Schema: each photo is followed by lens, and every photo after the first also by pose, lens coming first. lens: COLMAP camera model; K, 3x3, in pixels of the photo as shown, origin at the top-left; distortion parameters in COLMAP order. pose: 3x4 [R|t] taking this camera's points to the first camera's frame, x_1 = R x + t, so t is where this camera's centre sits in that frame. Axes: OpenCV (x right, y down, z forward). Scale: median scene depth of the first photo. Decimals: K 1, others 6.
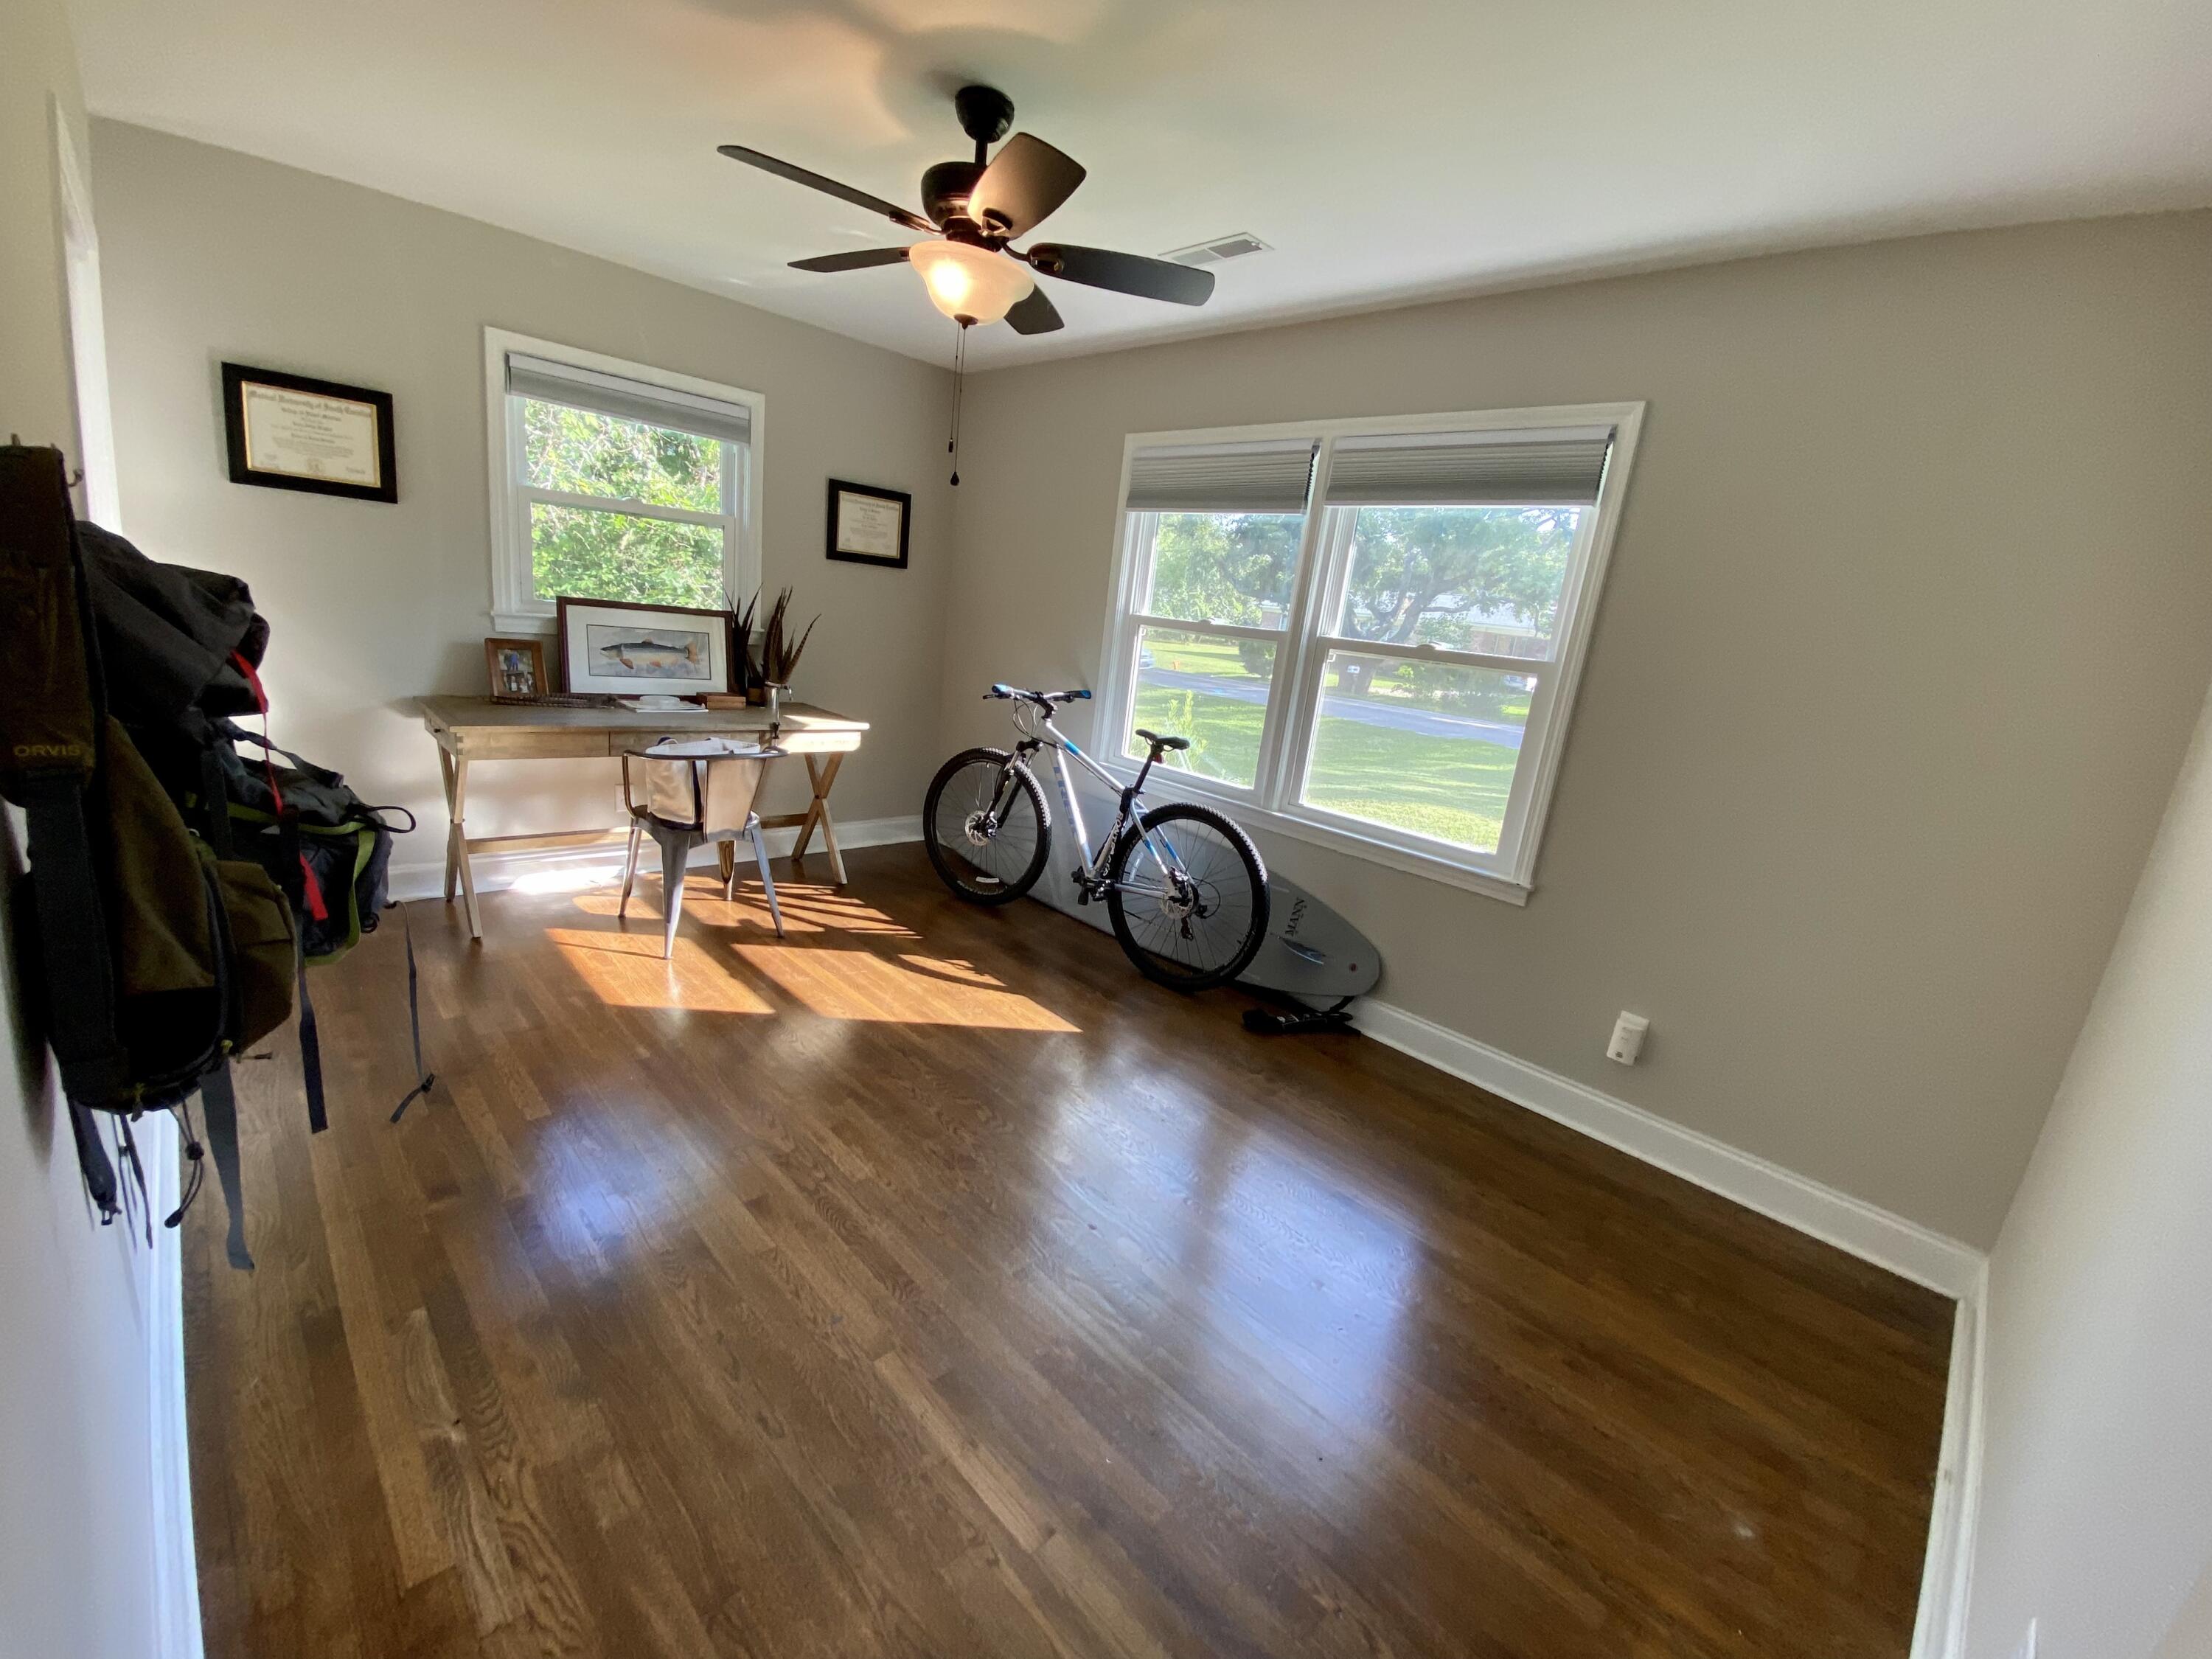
lens RADIAL K [[885.8, 0, 1106.0], [0, 885.8, 829.5], [0, 0, 1]] dist [0.001424, -0.021774]
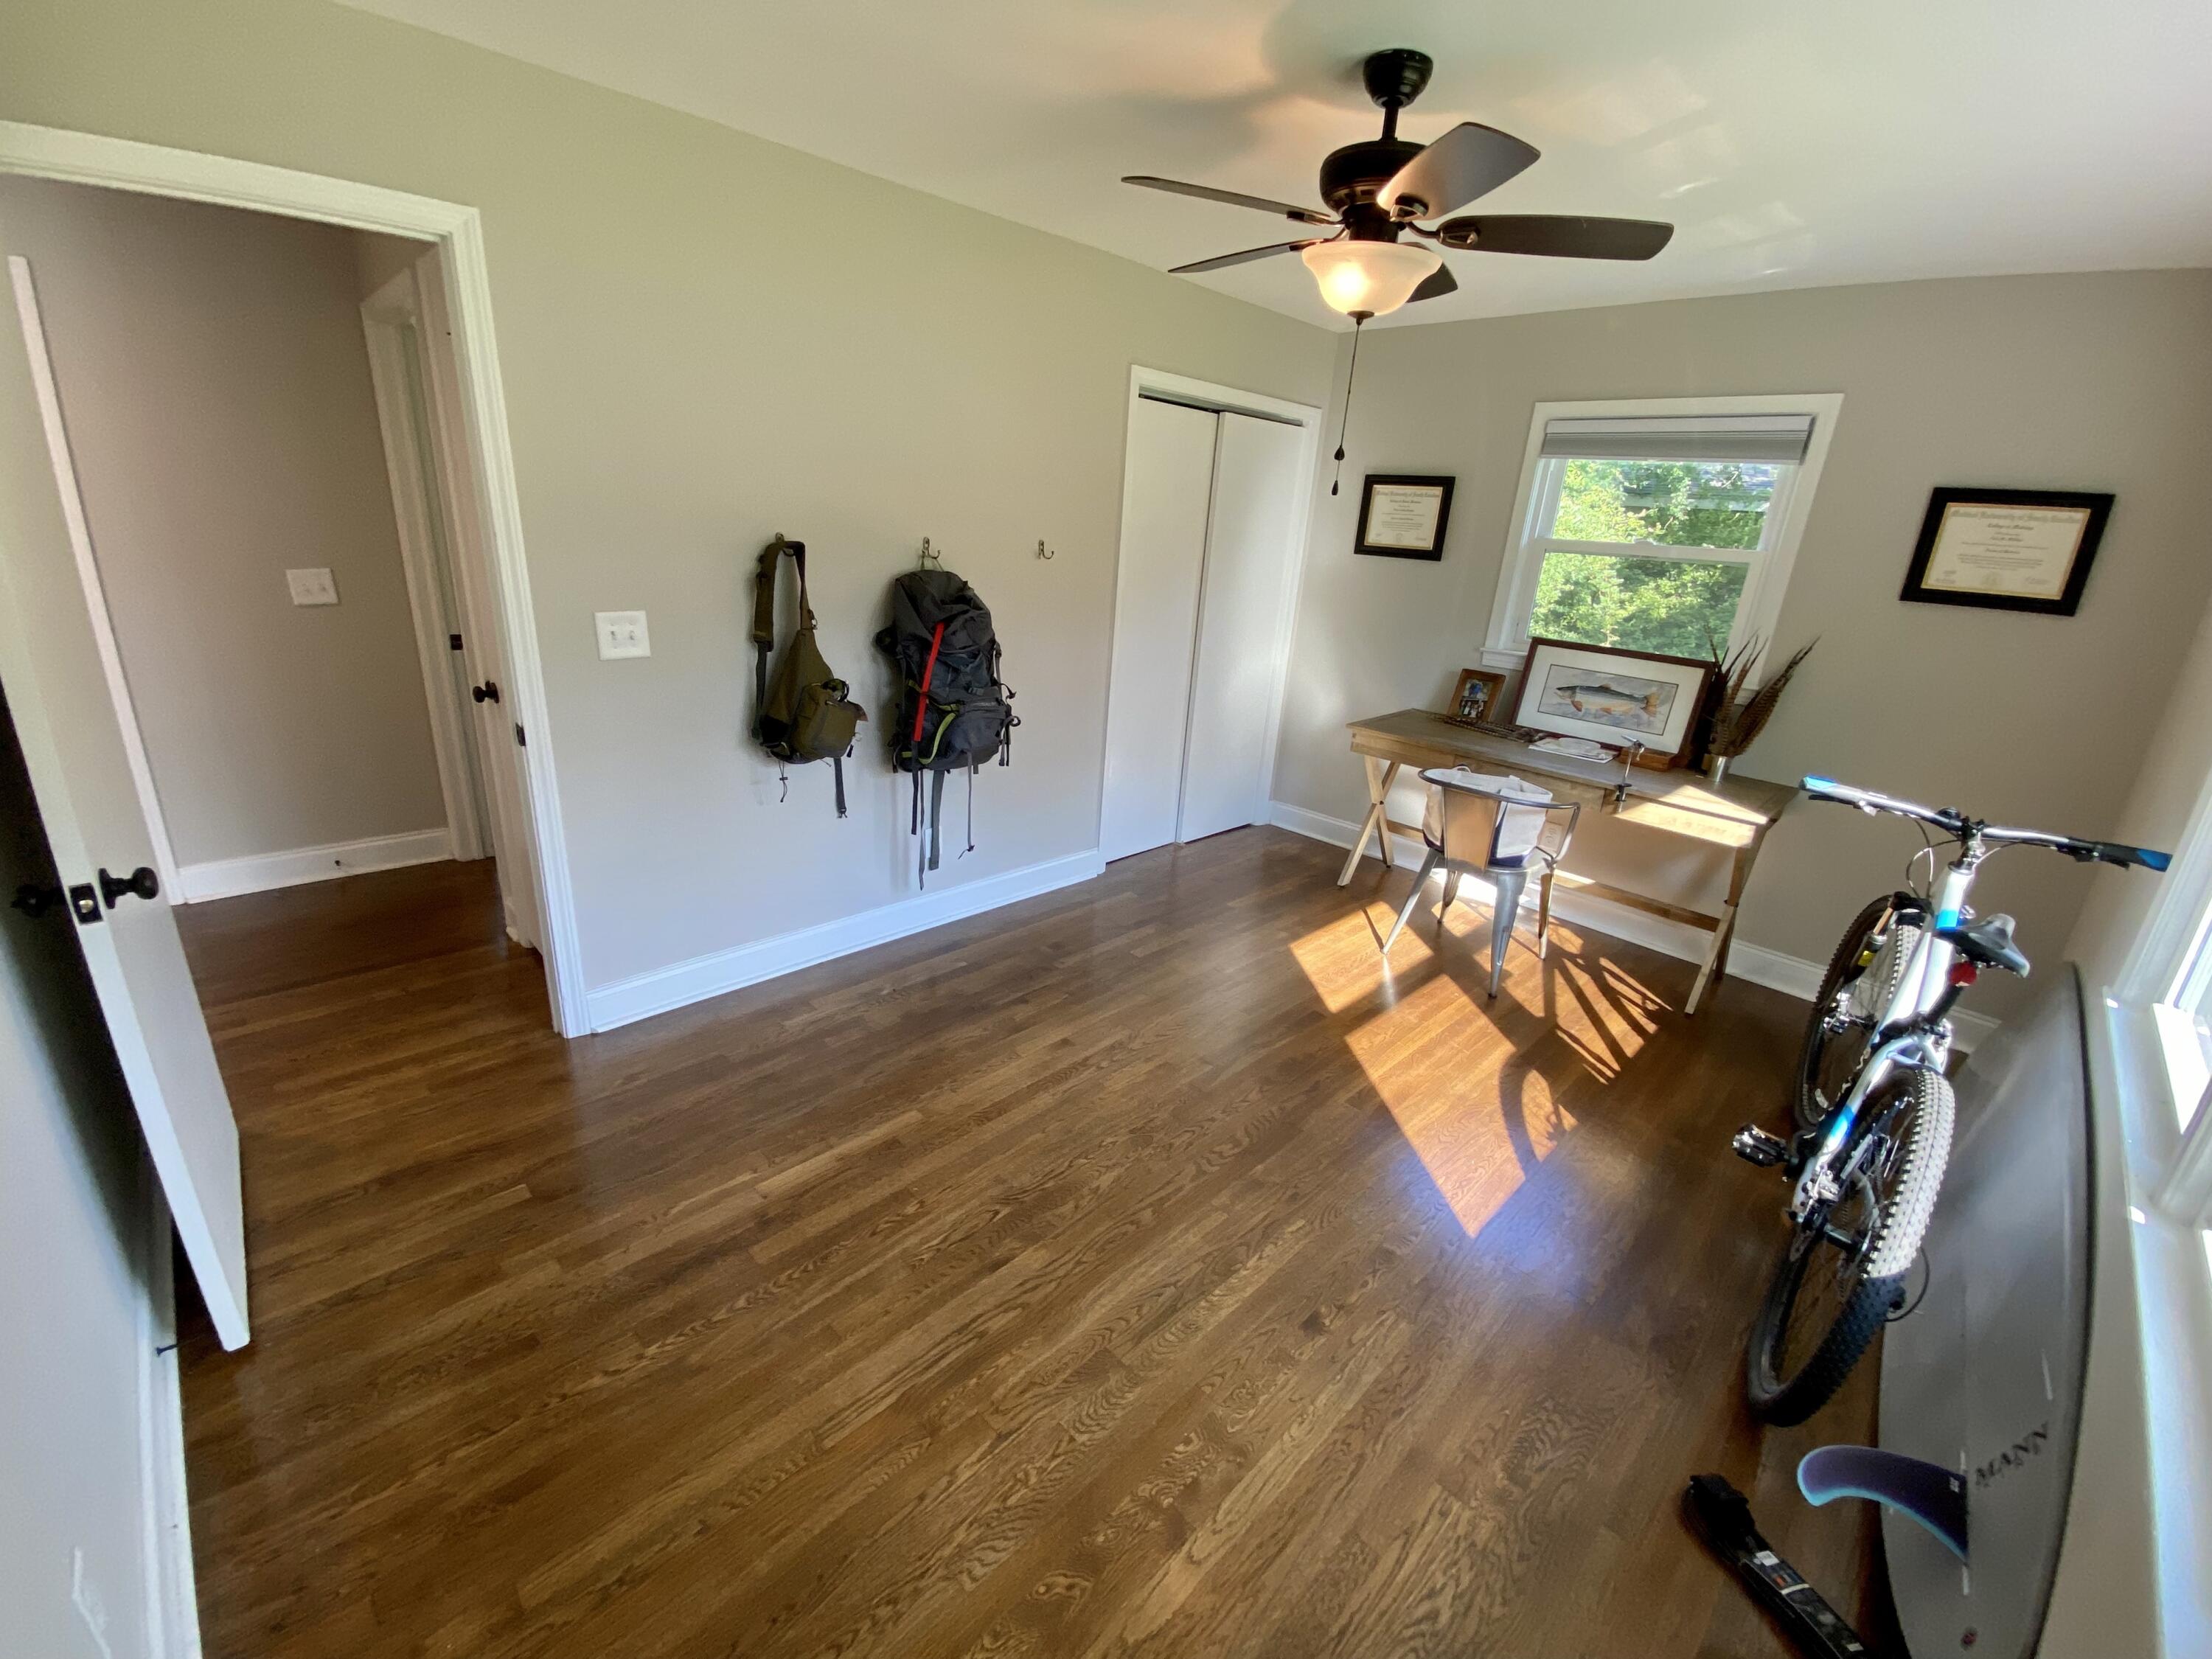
lens RADIAL K [[885.8, 0, 1106.0], [0, 885.8, 829.5], [0, 0, 1]] dist [0.001424, -0.021774]
pose [[-0.023736, 0.205530, -0.978363, 0.515131], [-0.305368, 0.930376, 0.202858, -0.105214], [0.951938, 0.303576, 0.040679, 0.533888]]
